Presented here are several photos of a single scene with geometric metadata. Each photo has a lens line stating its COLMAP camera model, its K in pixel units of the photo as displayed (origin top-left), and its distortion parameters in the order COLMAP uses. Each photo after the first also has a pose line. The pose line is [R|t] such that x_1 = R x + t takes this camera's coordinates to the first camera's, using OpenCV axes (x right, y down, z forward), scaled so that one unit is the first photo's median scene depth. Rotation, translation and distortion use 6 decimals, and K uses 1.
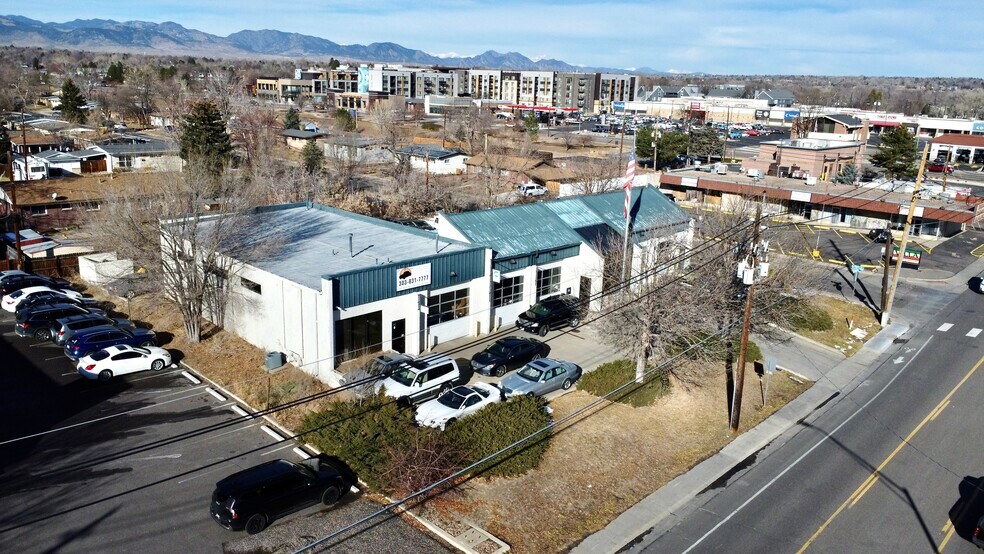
lens RADIAL K [[733.1, 0, 489.0], [0, 733.1, 277.9], [0, 0, 1]] dist [0.001556, -0.002961]
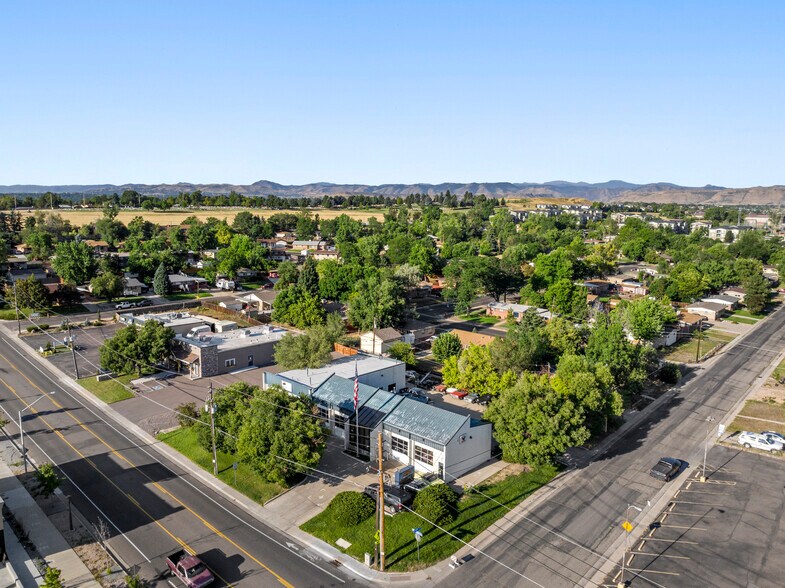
lens RADIAL K [[549.1, 0, 395.0], [0, 549.1, 307.4], [0, 0, 1]] dist [-0.033293, -0.005410]
pose [[0.037528, 0.140132, -0.989421, 1.624836], [-0.273049, 0.953878, 0.124741, -0.556193], [0.961268, 0.265479, 0.074060, 1.009620]]
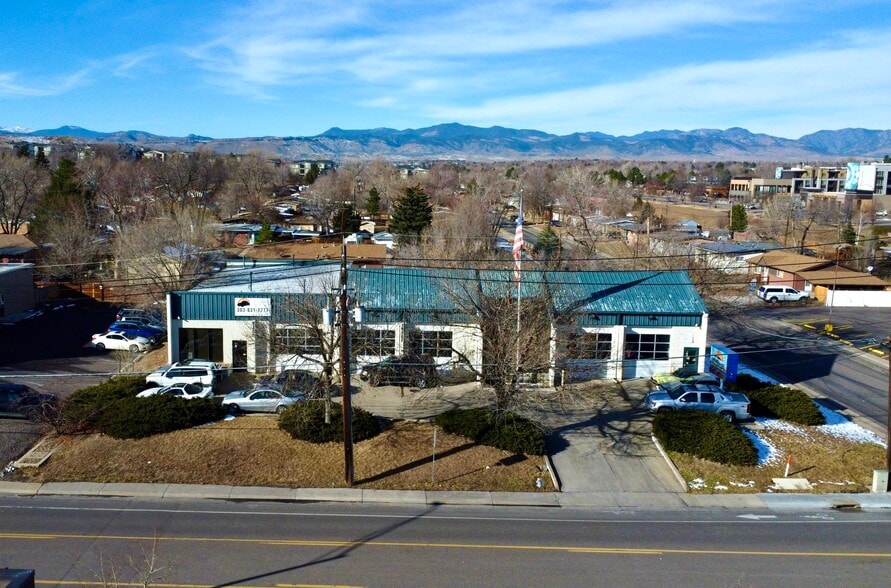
lens RADIAL K [[776.6, 0, 364.2], [0, 776.6, 311.4], [0, 0, 1]] dist [0.032056, -0.043093]
pose [[0.681900, 0.099910, -0.724590, 0.833881], [-0.175858, 0.983964, -0.029823, 0.010024], [0.709991, 0.147762, 0.688534, 0.214427]]
